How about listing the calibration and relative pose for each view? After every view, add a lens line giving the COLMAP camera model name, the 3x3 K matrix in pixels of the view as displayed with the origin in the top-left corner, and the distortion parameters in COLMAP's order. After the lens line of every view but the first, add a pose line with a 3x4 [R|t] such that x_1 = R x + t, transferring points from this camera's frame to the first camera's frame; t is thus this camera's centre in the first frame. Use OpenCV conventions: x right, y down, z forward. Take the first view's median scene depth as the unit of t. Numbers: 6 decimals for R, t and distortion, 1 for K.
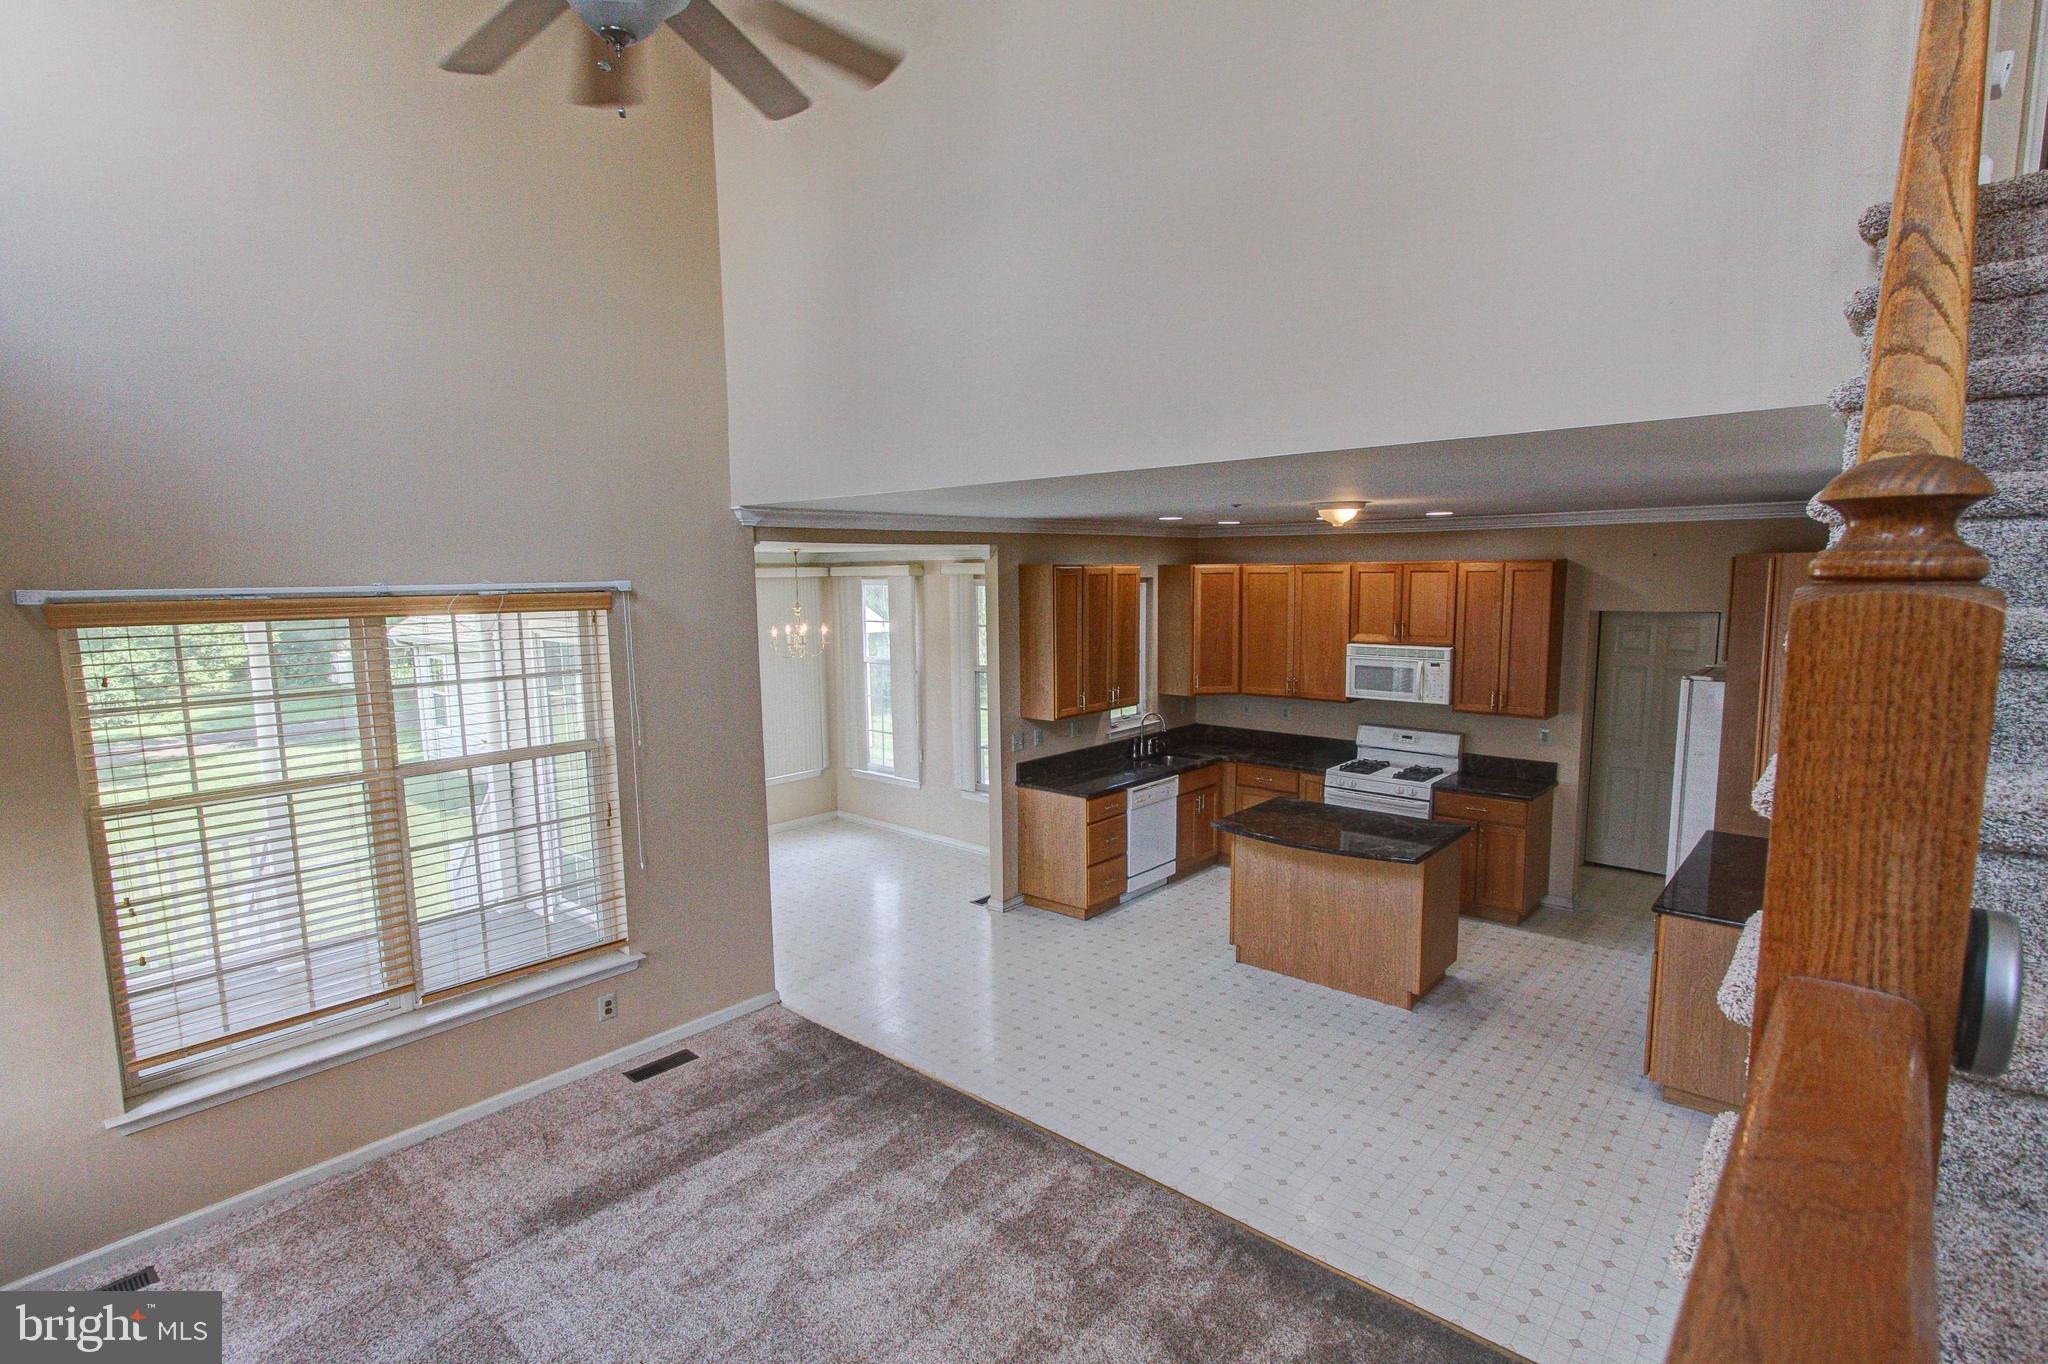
lens RADIAL K [[968.9, 0, 1032.4], [0, 968.9, 696.5], [0, 0, 1]] dist [0.003056, 0.001049]
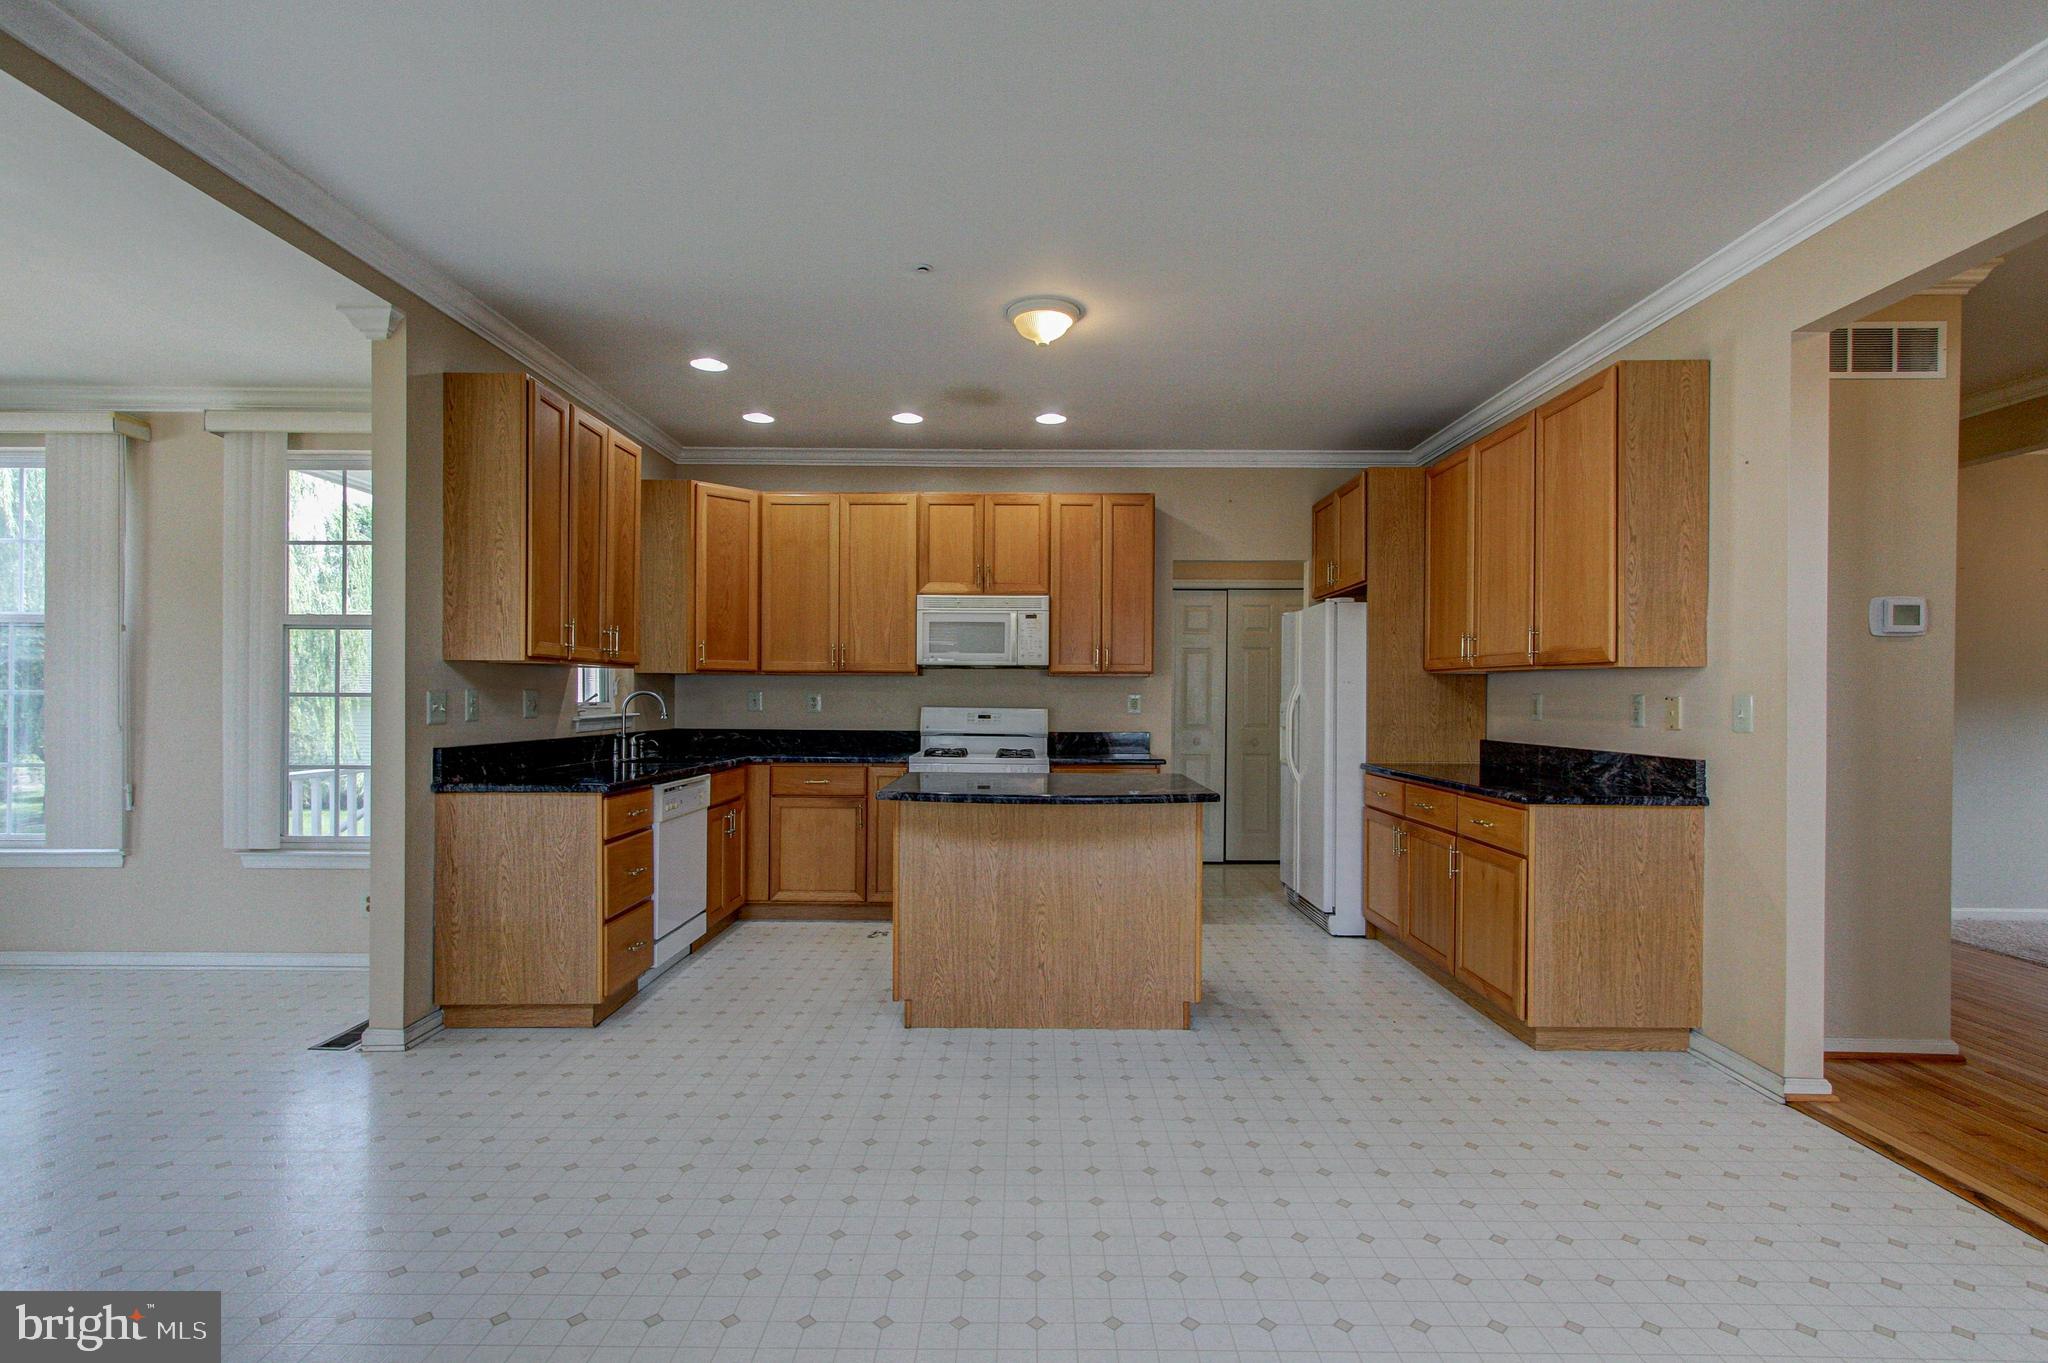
lens RADIAL K [[955.7, 0, 1027.2], [0, 955.7, 696.1], [0, 0, 1]] dist [-0.001020, 0.001540]
pose [[0.757310, 0.014263, 0.652899, -0.109256], [0.066391, 0.992900, -0.098699, 0.112362], [-0.649671, 0.118092, 0.750987, 0.407263]]
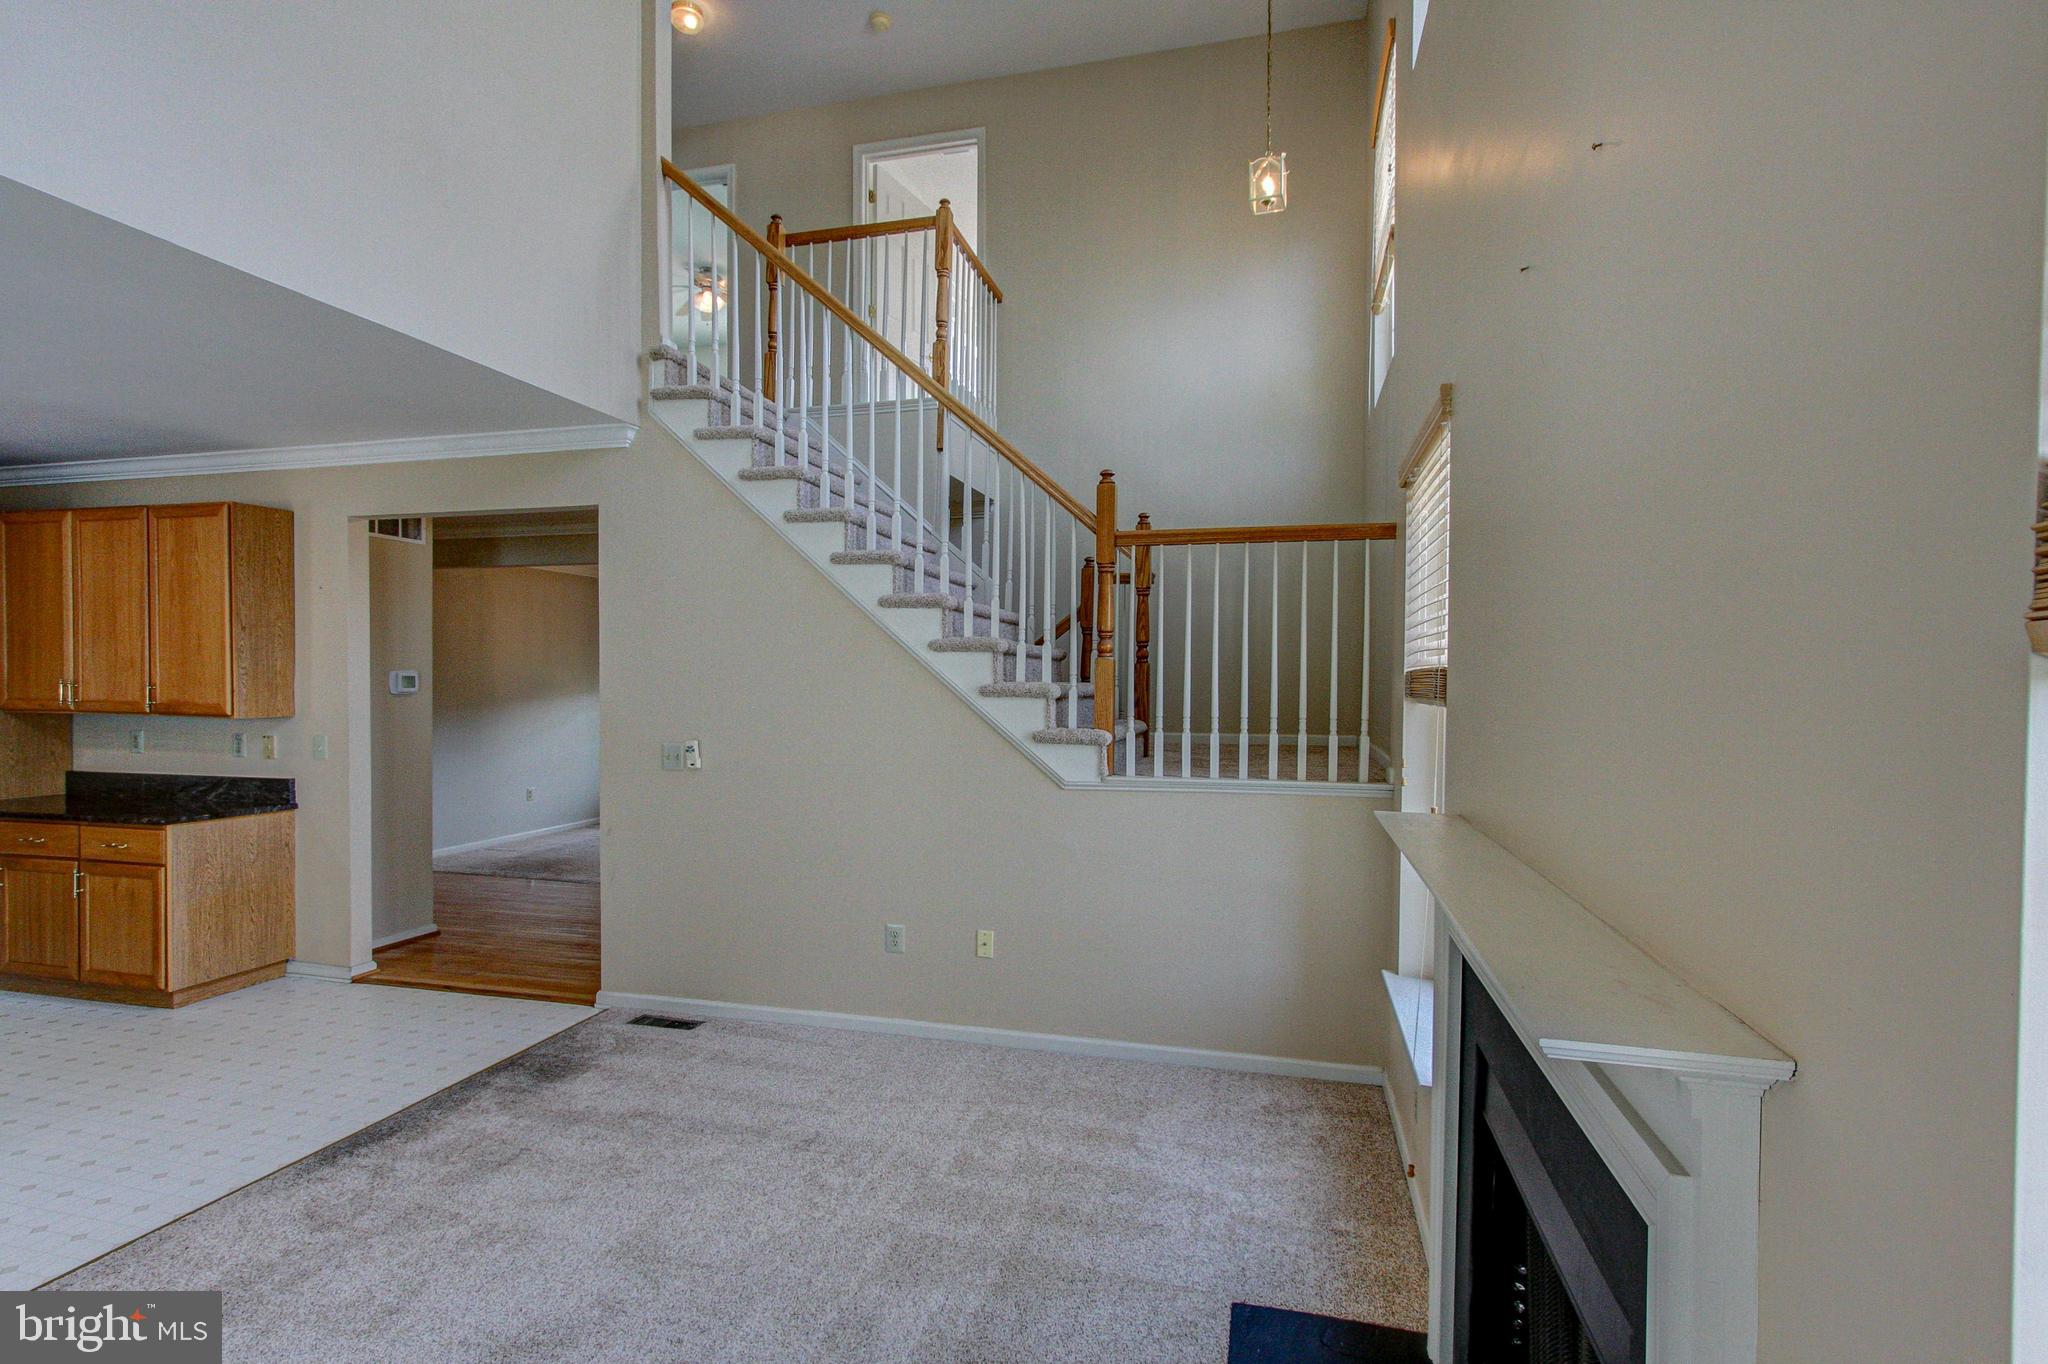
lens RADIAL K [[977.4, 0, 1021.6], [0, 977.4, 700.3], [0, 0, 1]] dist [0.000857, 0.000076]
pose [[-0.443026, -0.009237, 0.896461, -0.437596], [0.110762, 0.991722, 0.064957, 0.074124], [-0.889640, 0.128072, -0.438335, 0.378768]]
